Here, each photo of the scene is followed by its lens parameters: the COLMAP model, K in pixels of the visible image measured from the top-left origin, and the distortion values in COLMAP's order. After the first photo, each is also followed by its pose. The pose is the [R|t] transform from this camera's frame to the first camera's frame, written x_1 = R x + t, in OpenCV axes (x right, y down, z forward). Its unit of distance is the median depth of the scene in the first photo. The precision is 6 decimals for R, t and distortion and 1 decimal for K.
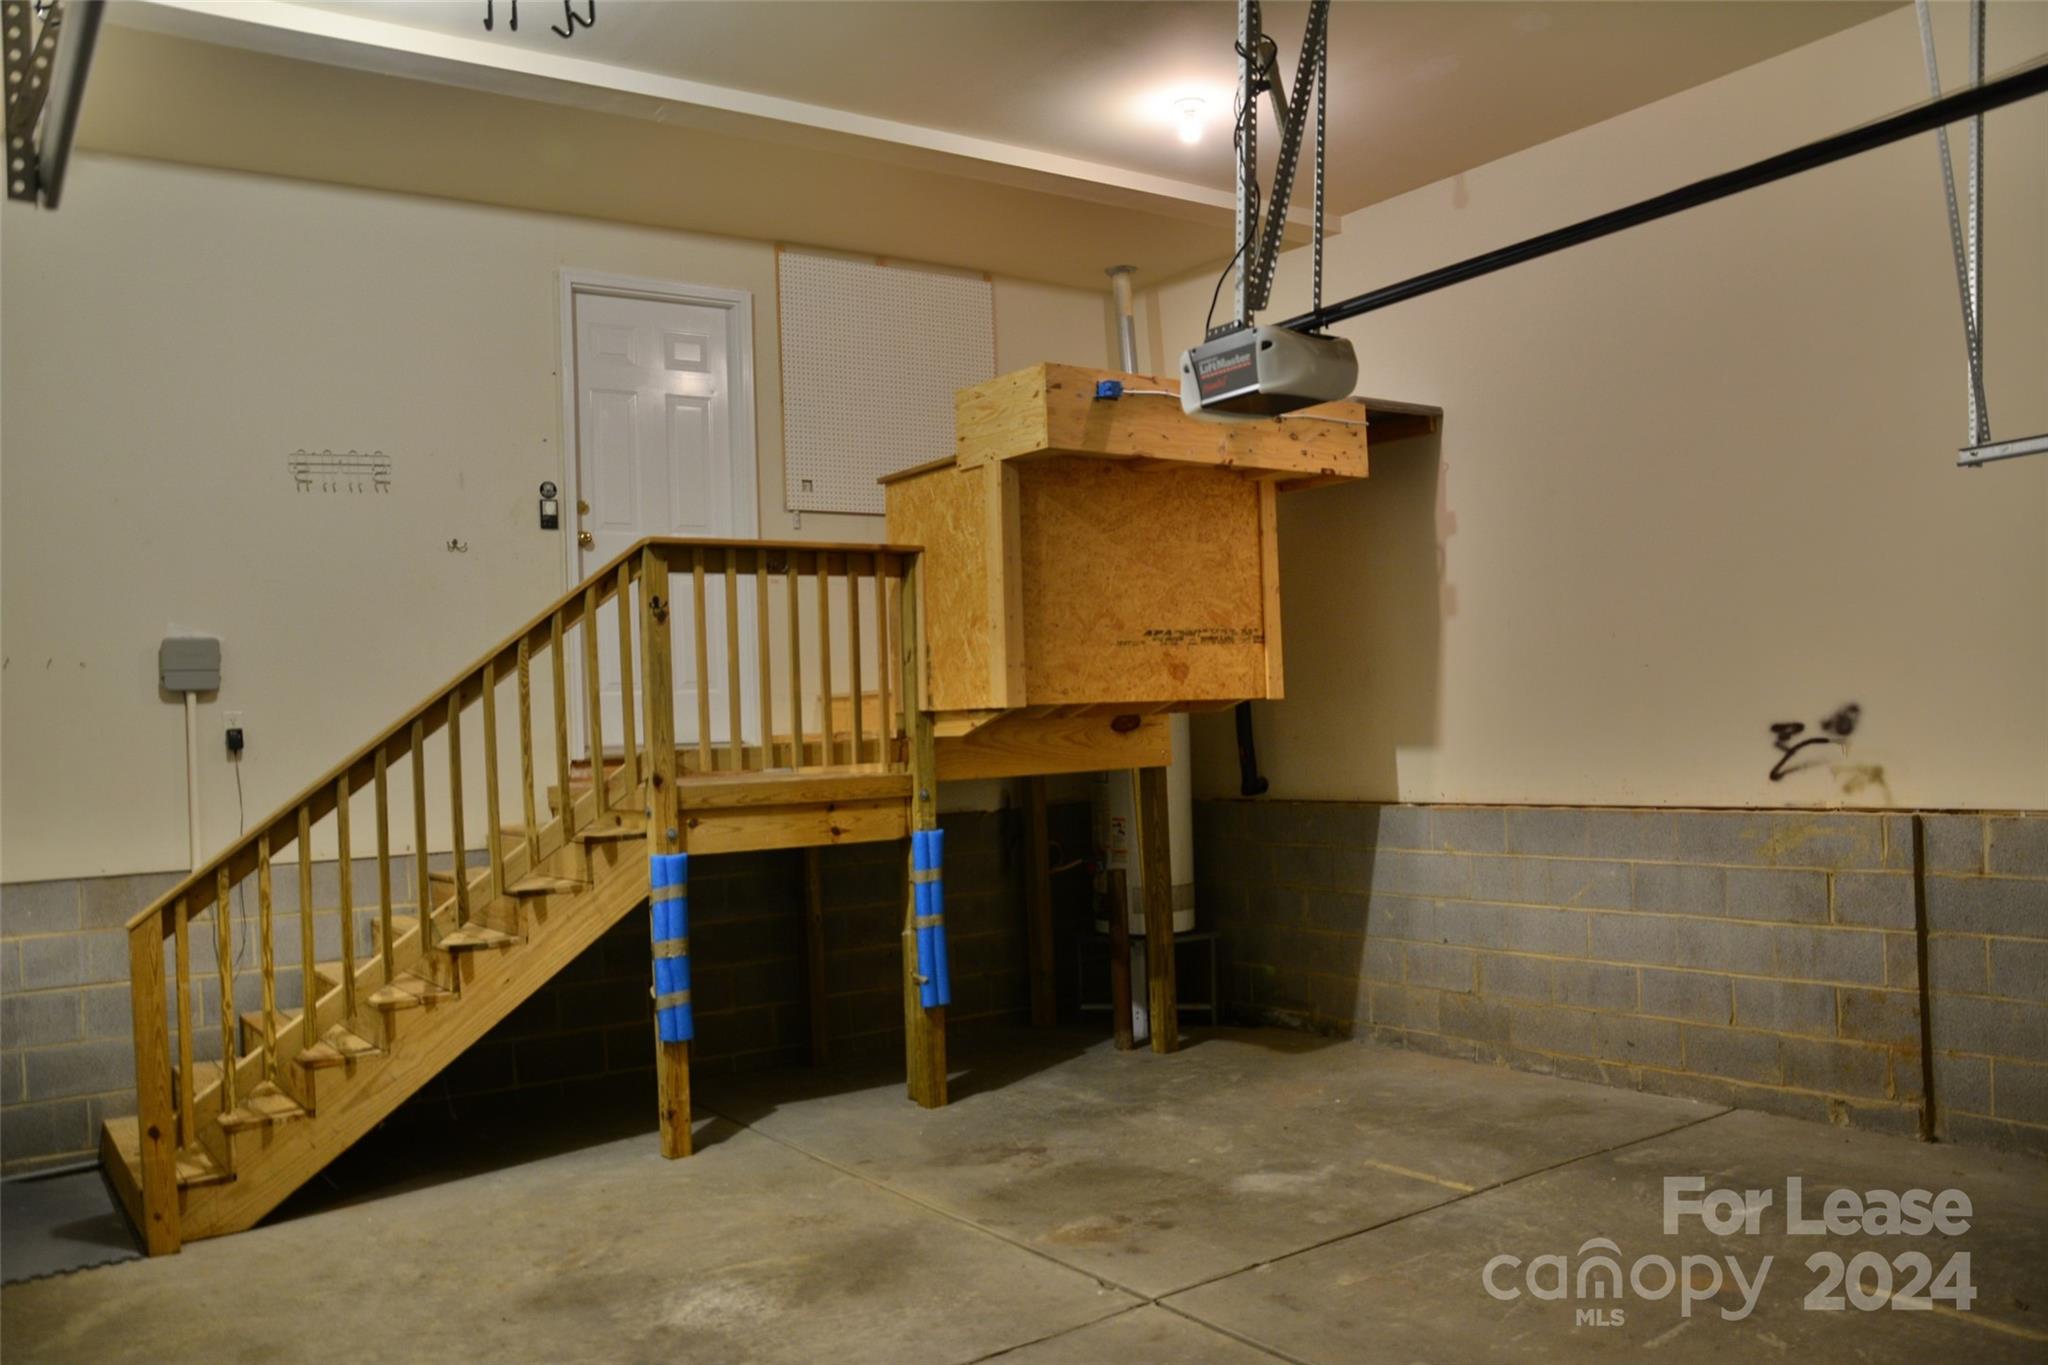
lens RADIAL K [[1623.6, 0, 1022.5], [0, 1623.6, 701.5], [0, 0, 1]] dist [-0.168937, 0.148534]
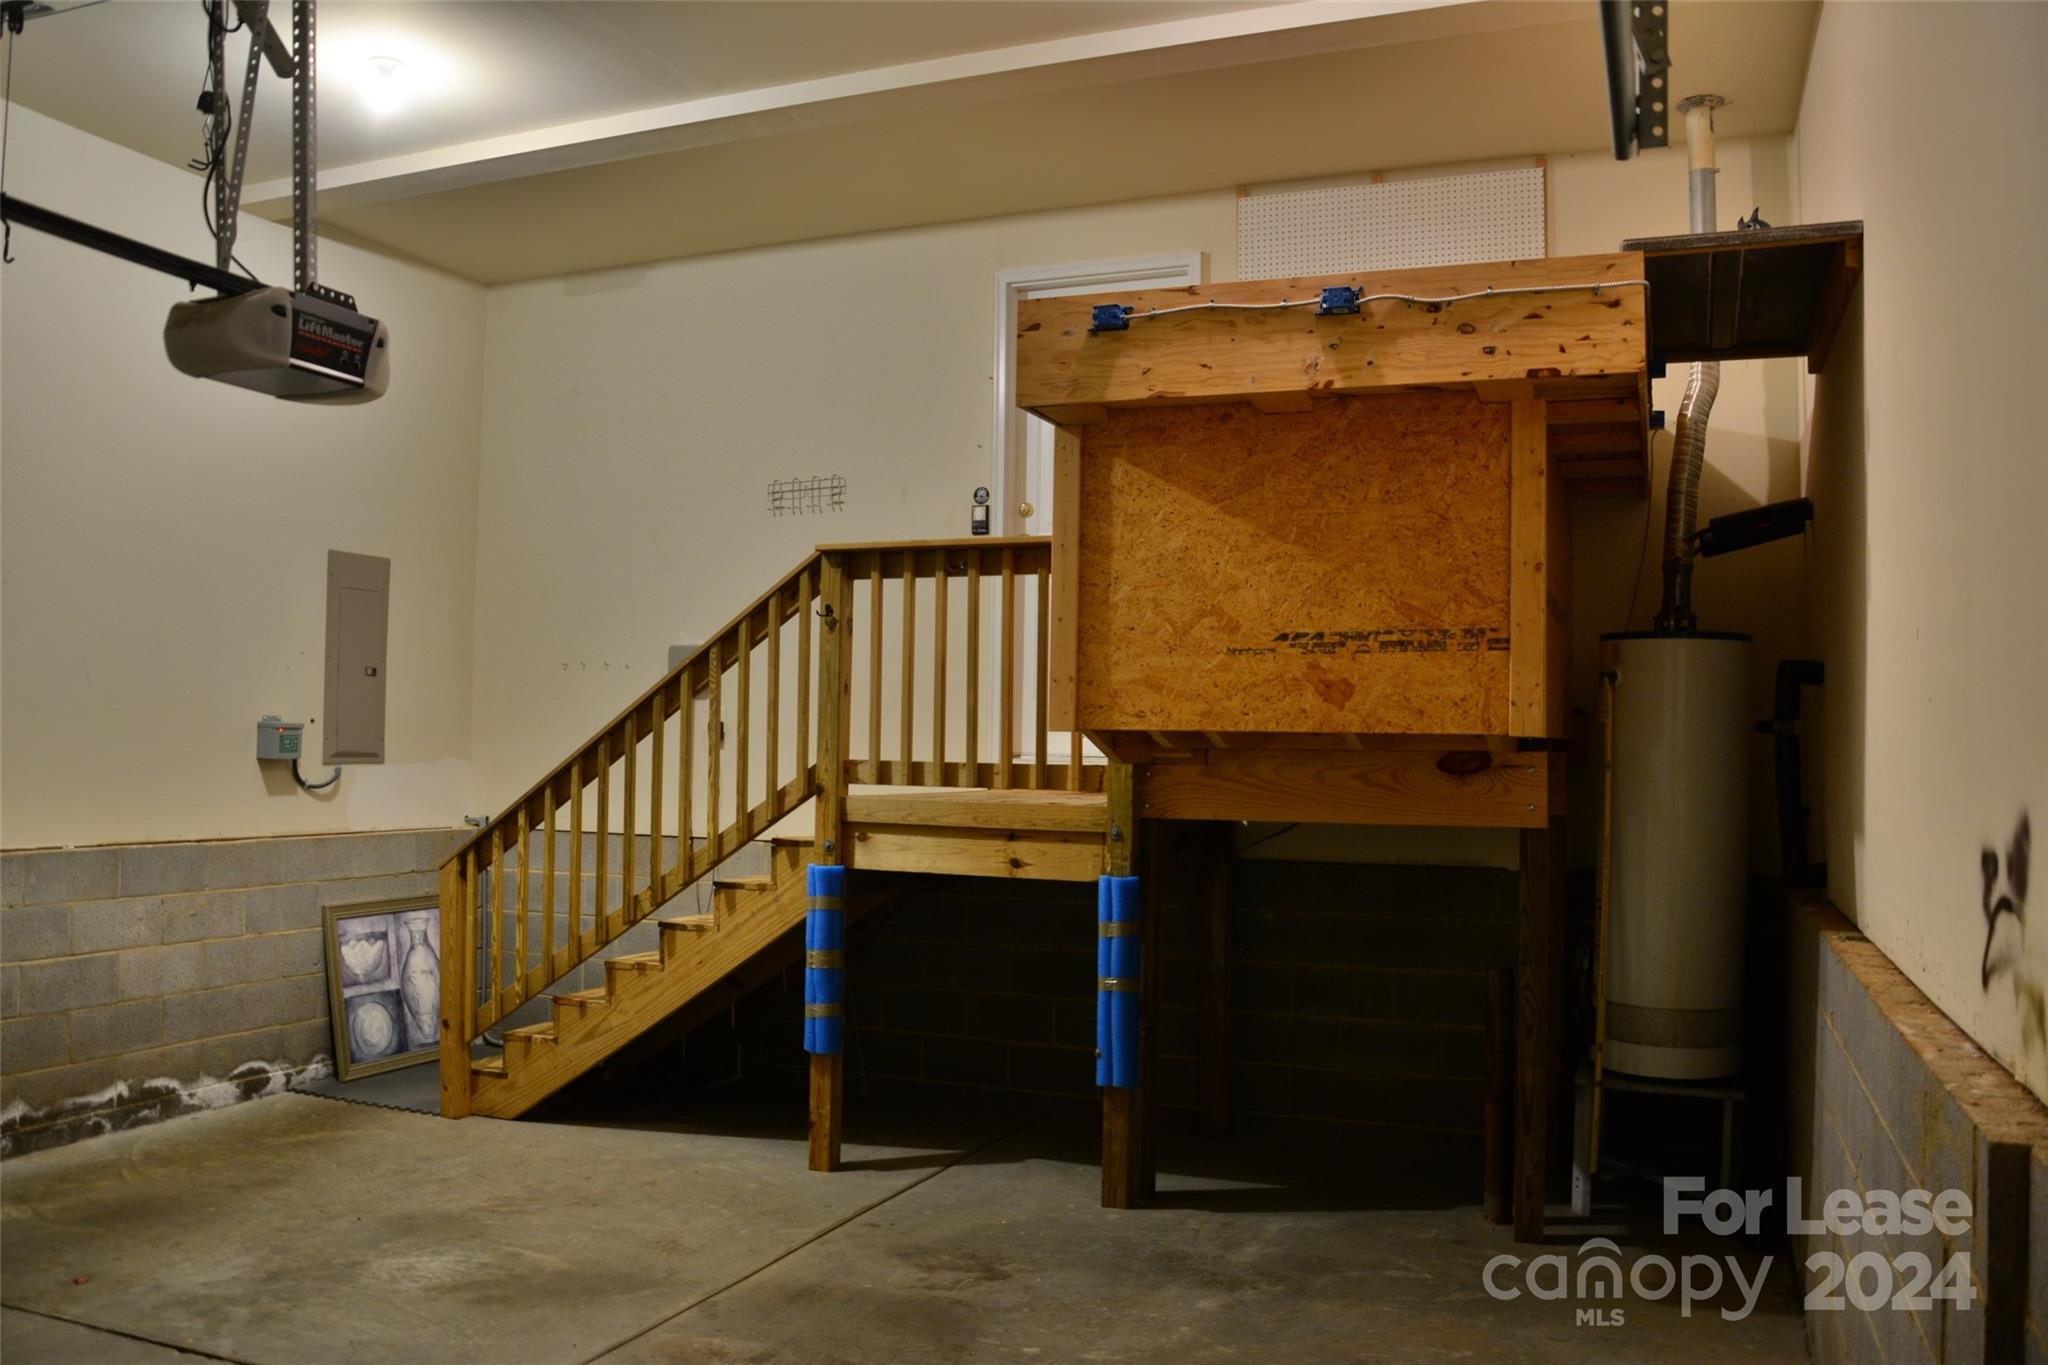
lens RADIAL K [[1623.6, 0, 1022.5], [0, 1623.6, 701.5], [0, 0, 1]] dist [-0.168937, 0.148534]
pose [[0.529620, 0.026966, -0.847806, 0.649304], [-0.024553, 0.999563, 0.016454, -0.023438], [0.847880, 0.012102, 0.530051, 0.544498]]
